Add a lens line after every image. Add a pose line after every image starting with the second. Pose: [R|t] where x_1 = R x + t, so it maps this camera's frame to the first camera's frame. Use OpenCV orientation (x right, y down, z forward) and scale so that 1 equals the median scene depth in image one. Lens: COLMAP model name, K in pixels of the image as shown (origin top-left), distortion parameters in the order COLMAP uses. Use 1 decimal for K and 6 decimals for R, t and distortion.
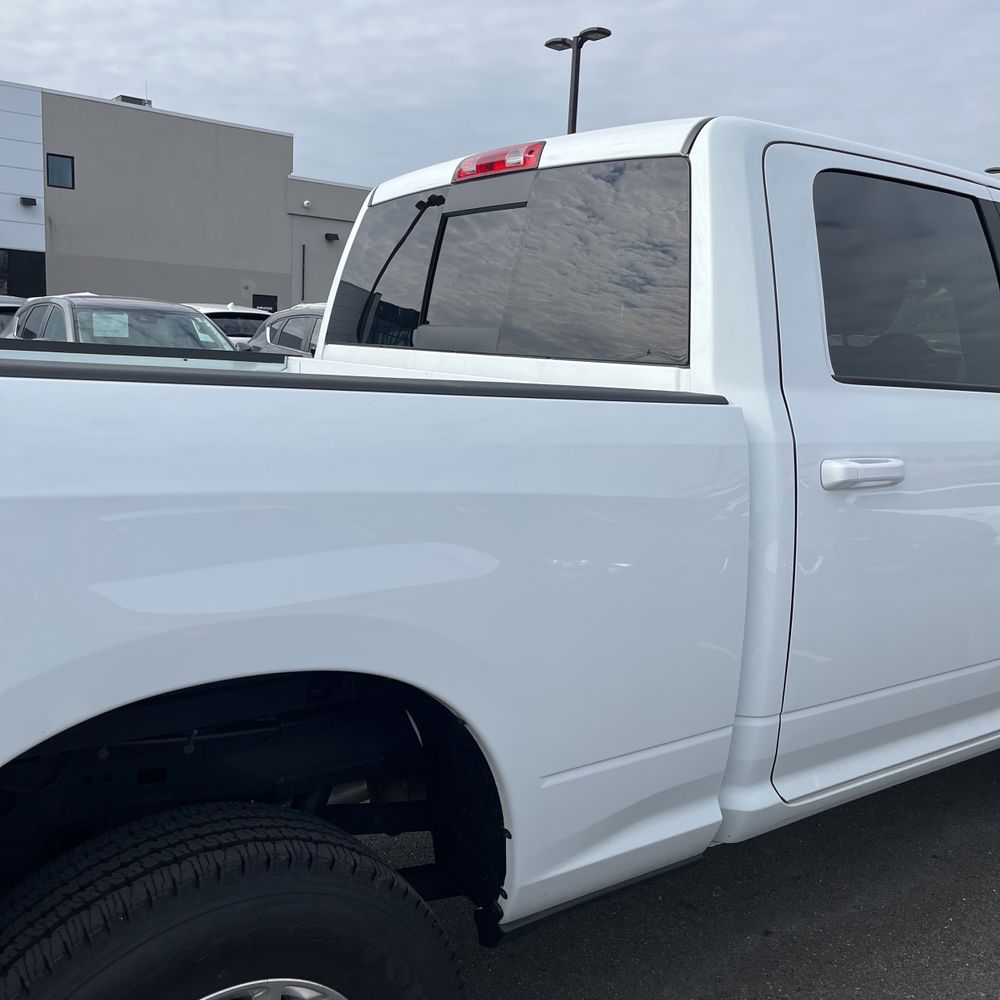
lens RADIAL K [[1009.8, 0, 474.0], [0, 1009.8, 502.4], [0, 0, 1]] dist [0.034394, 0.000000]
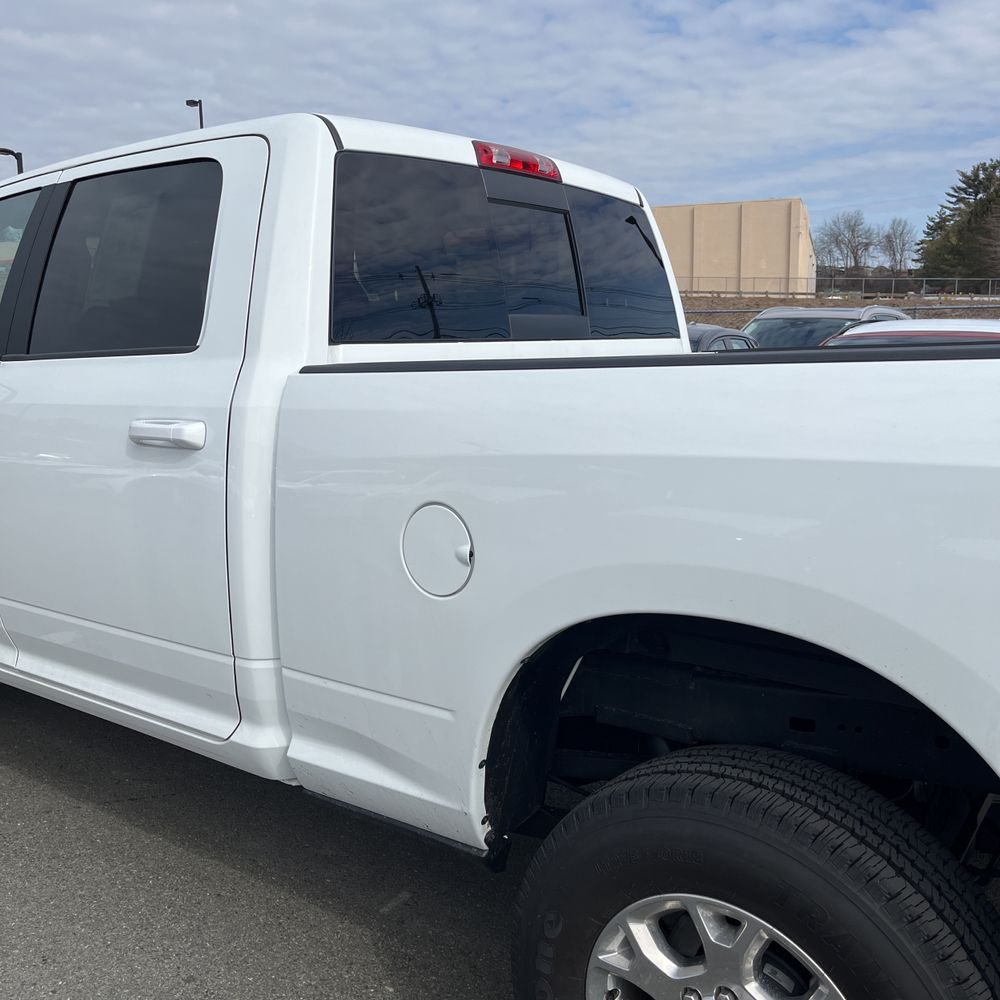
lens RADIAL K [[1009.8, 0, 481.9], [0, 1009.8, 490.0], [0, 0, 1]] dist [0.034394, 0.000000]
pose [[-0.294949, -0.180460, 0.938317, -1.064628], [0.152435, 0.960540, 0.232650, -0.264546], [-0.943275, 0.211652, -0.255802, 1.422452]]
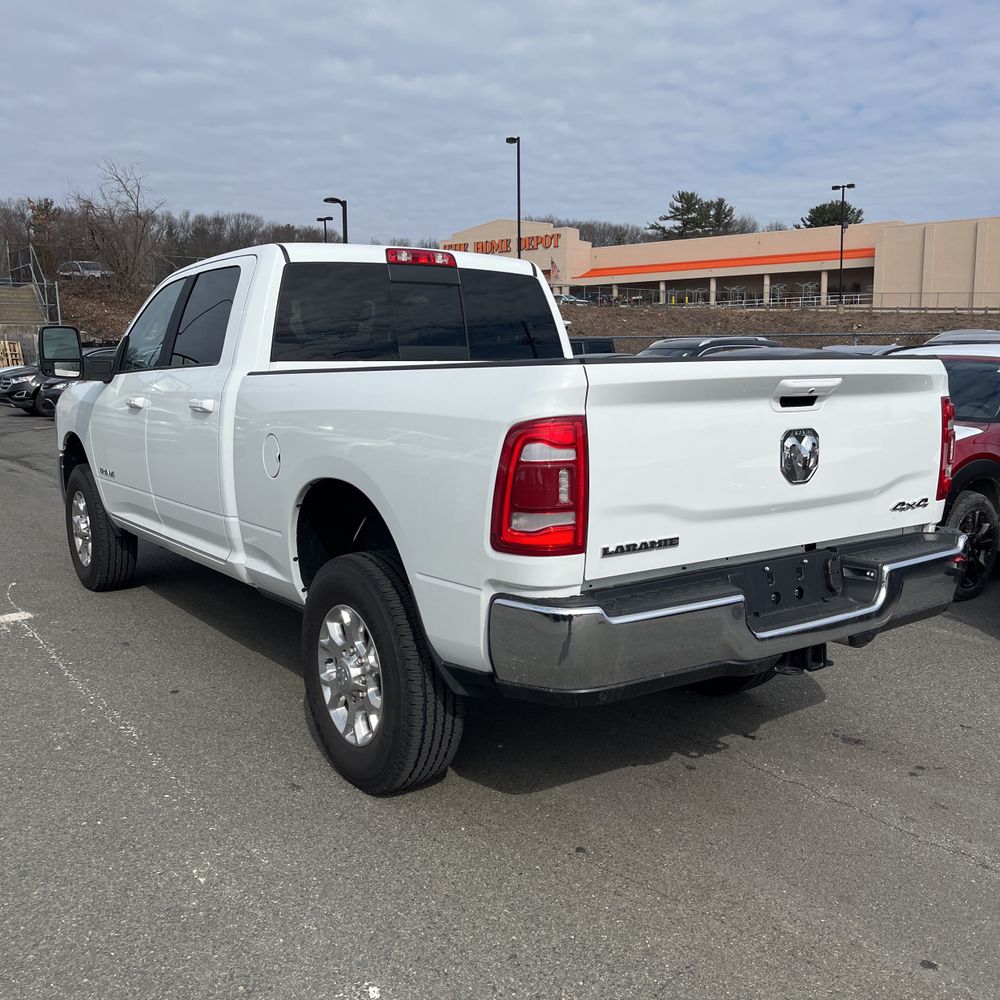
lens RADIAL K [[1009.8, 0, 507.2], [0, 1009.8, 502.7], [0, 0, 1]] dist [0.034394, 0.000000]
pose [[-0.006178, -0.180847, 0.983492, -1.939859], [0.167059, 0.969502, 0.179324, -0.212159], [-0.985928, 0.165409, 0.024223, 0.898629]]
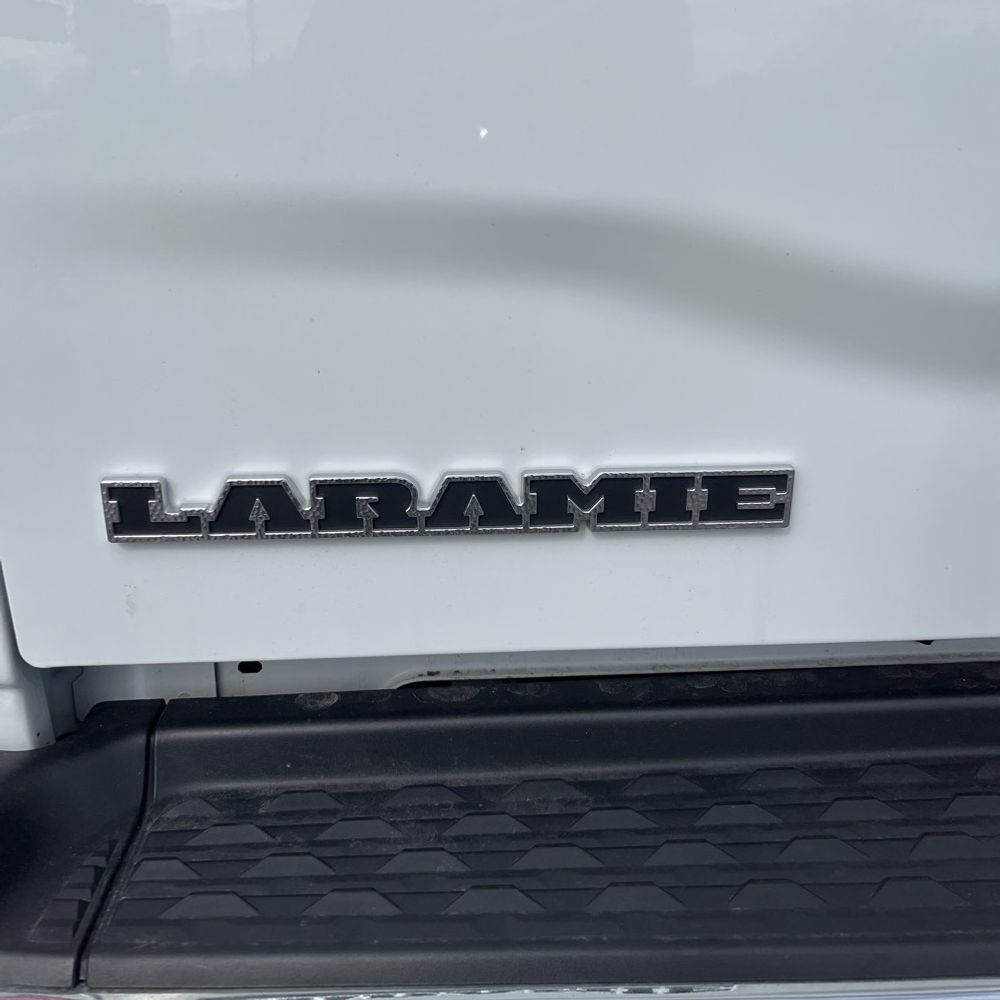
lens RADIAL K [[1009.8, 0, 496.9], [0, 1009.8, 504.5], [0, 0, 1]] dist [0.034394, 0.000000]
pose [[0.501461, -0.266869, 0.822993, -0.986484], [0.160290, 0.963428, 0.214740, 0.025098], [-0.850202, 0.024234, 0.525898, 0.694364]]
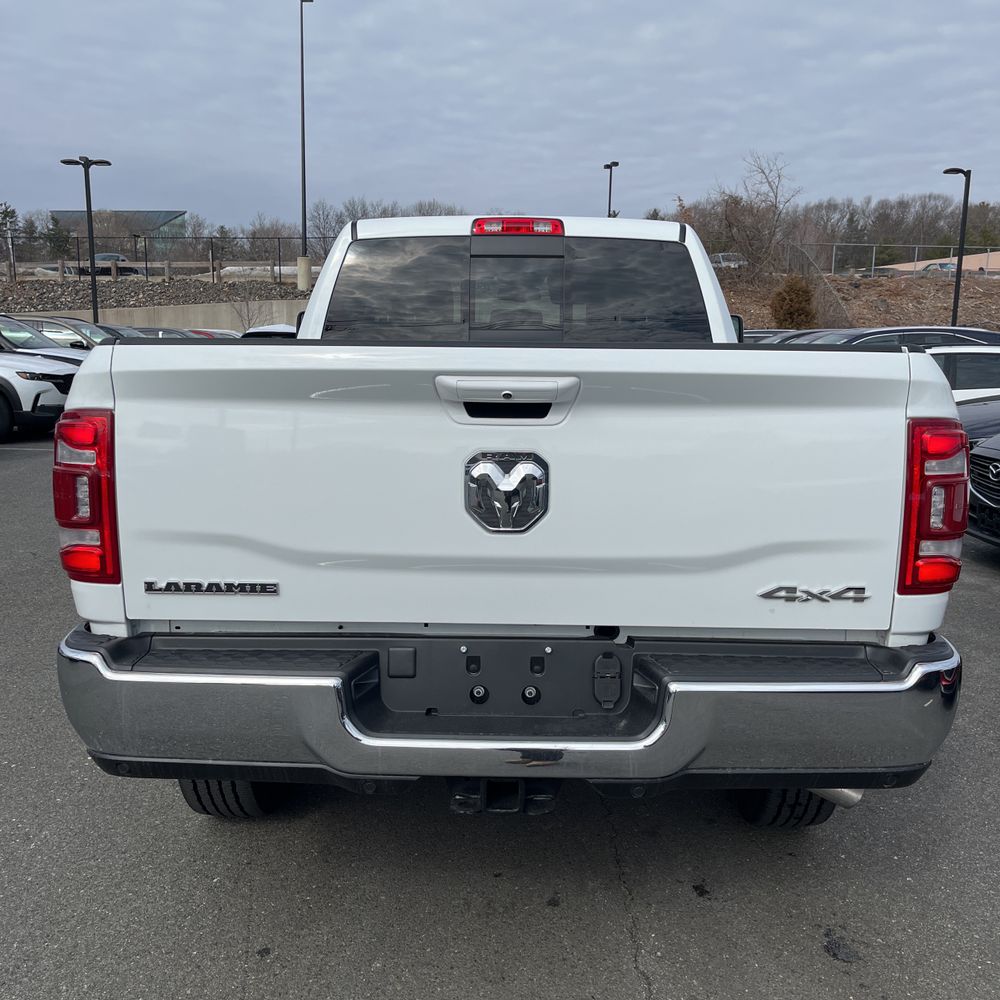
lens RADIAL K [[1009.8, 0, 506.8], [0, 1009.8, 502.2], [0, 0, 1]] dist [0.034394, 0.000000]
pose [[0.589522, -0.157245, 0.792299, -1.368901], [0.144090, 0.985608, 0.088398, -0.050675], [-0.794797, 0.062050, 0.603695, 0.072502]]
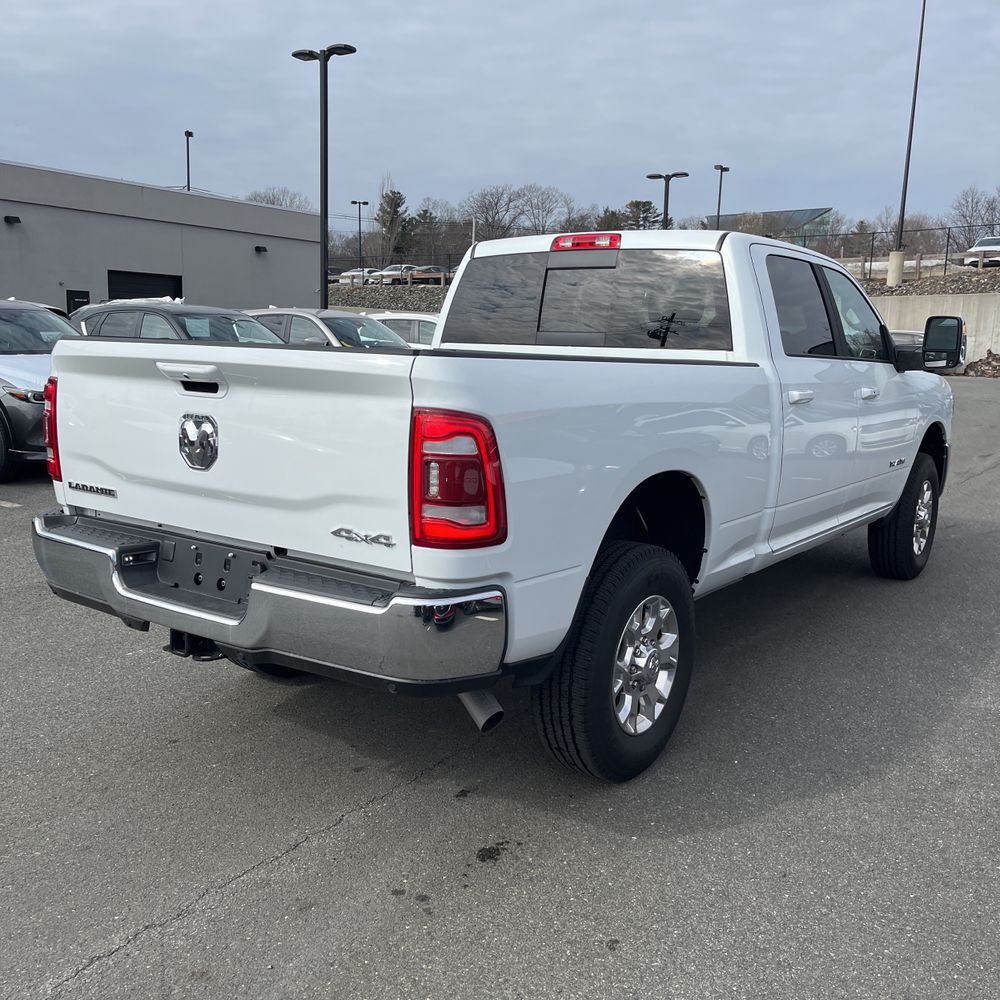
lens RADIAL K [[1009.8, 0, 500.0], [0, 1009.8, 506.9], [0, 0, 1]] dist [0.034394, 0.000000]
pose [[0.944300, -0.074370, 0.320571, -0.771465], [0.068299, 0.997209, 0.030156, 0.080195], [-0.321919, -0.006581, 0.946744, -0.712669]]
